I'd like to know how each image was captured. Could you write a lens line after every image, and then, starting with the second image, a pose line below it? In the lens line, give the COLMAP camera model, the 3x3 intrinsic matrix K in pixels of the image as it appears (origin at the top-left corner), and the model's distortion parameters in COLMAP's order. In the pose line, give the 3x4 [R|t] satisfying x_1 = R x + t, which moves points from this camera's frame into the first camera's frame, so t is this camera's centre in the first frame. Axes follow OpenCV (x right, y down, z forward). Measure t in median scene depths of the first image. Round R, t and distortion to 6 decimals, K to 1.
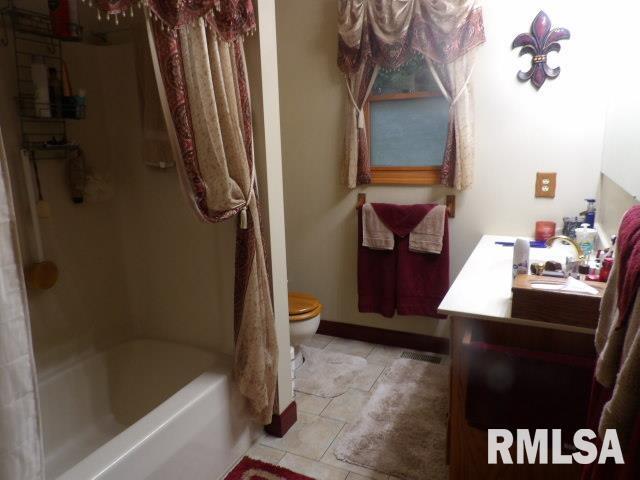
lens RADIAL K [[458.7, 0, 320.0], [0, 458.7, 240.0], [0, 0, 1]] dist [-0.014653, 0.004589]
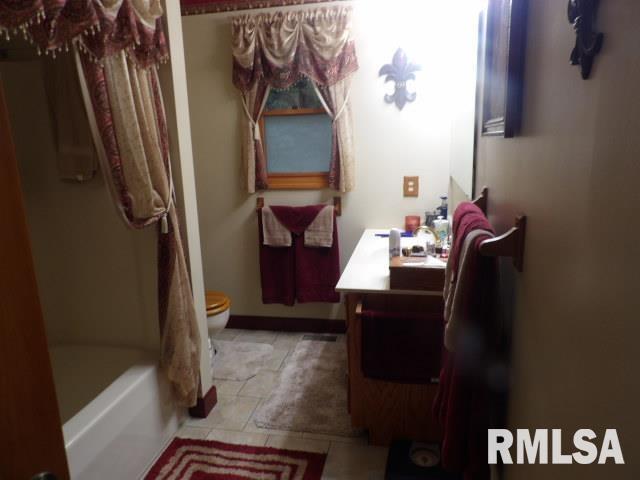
lens RADIAL K [[458.7, 0, 320.0], [0, 458.7, 240.0], [0, 0, 1]] dist [-0.014653, 0.004589]
pose [[0.967891, -0.053881, 0.245530, -0.061791], [0.054788, 0.998493, 0.003139, 0.007996], [-0.245329, 0.010414, 0.969384, -0.152909]]
